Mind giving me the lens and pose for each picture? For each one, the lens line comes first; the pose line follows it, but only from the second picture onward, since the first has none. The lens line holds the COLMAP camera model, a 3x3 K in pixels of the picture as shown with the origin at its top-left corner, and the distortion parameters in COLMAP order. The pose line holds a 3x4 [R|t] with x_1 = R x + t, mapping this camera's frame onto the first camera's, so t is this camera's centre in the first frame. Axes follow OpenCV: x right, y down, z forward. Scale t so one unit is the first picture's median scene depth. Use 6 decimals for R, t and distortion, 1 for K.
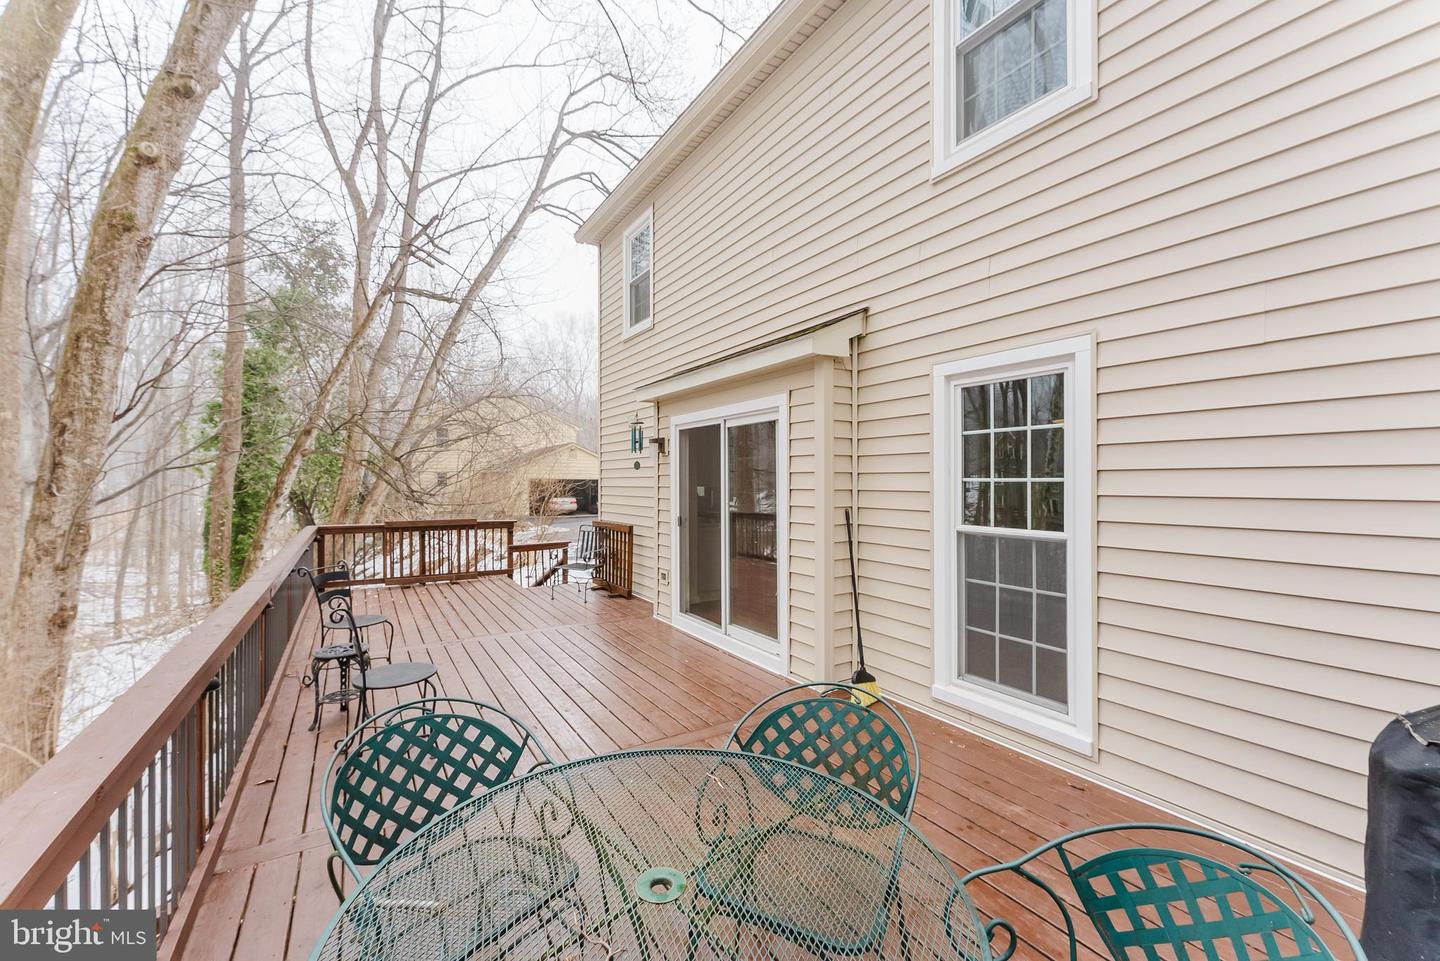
lens RADIAL K [[592.5, 0, 720.0], [0, 592.5, 480.5], [0, 0, 1]] dist [0.002553, 0.000182]
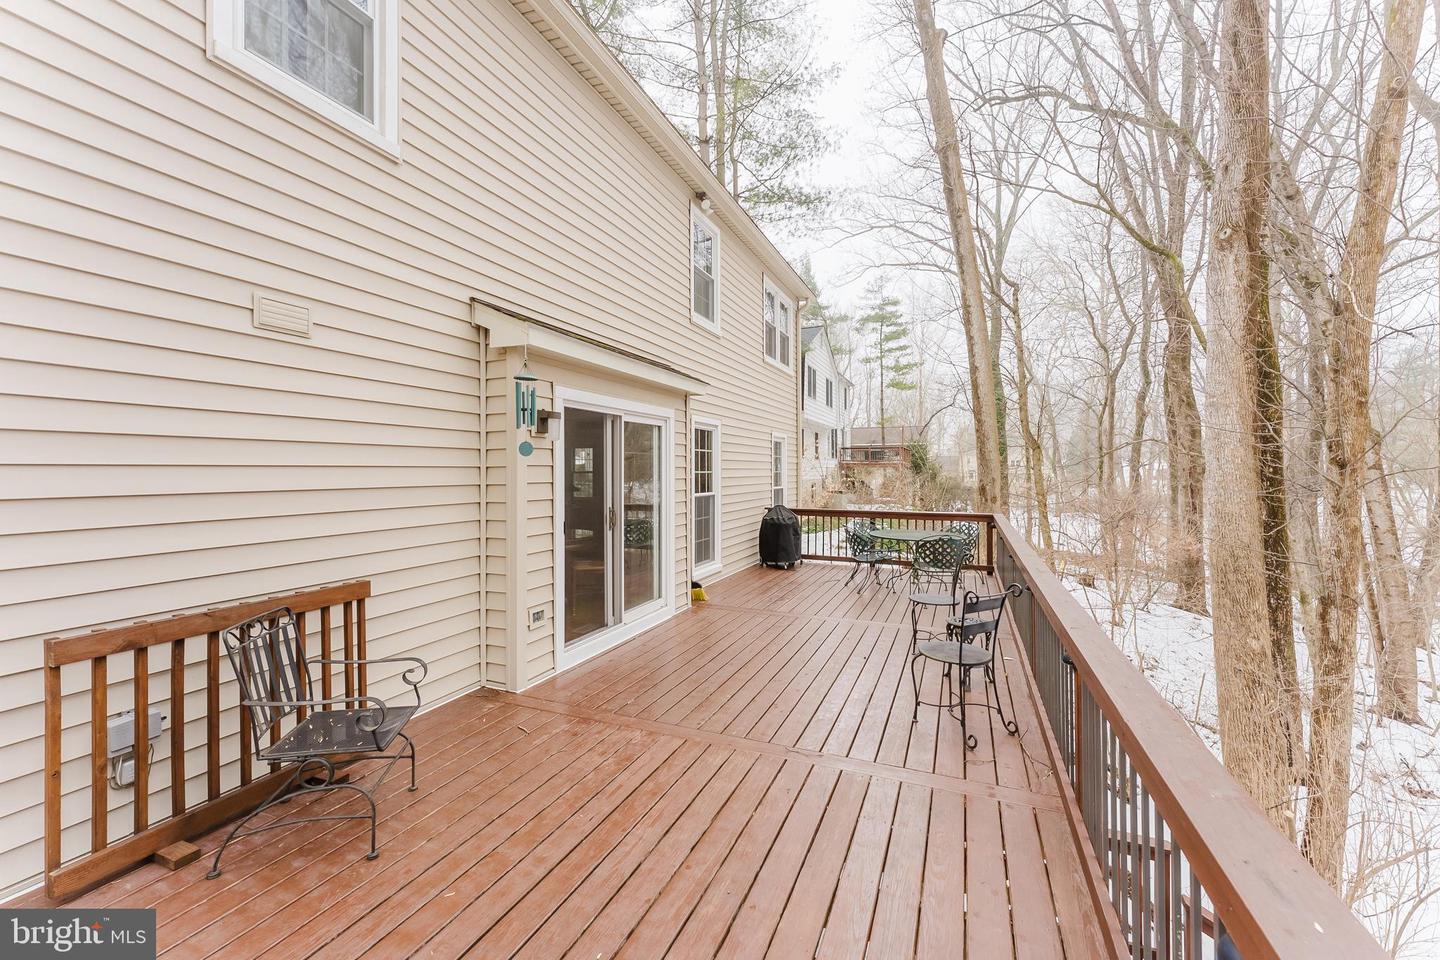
lens RADIAL K [[592.5, 0, 720.0], [0, 592.5, 480.0], [0, 0, 1]] dist [0.002553, 0.000182]
pose [[-0.585414, -0.006866, 0.810706, -0.923241], [0.005662, 0.999905, 0.012557, 0.002061], [-0.810715, 0.011941, -0.585319, 1.455739]]
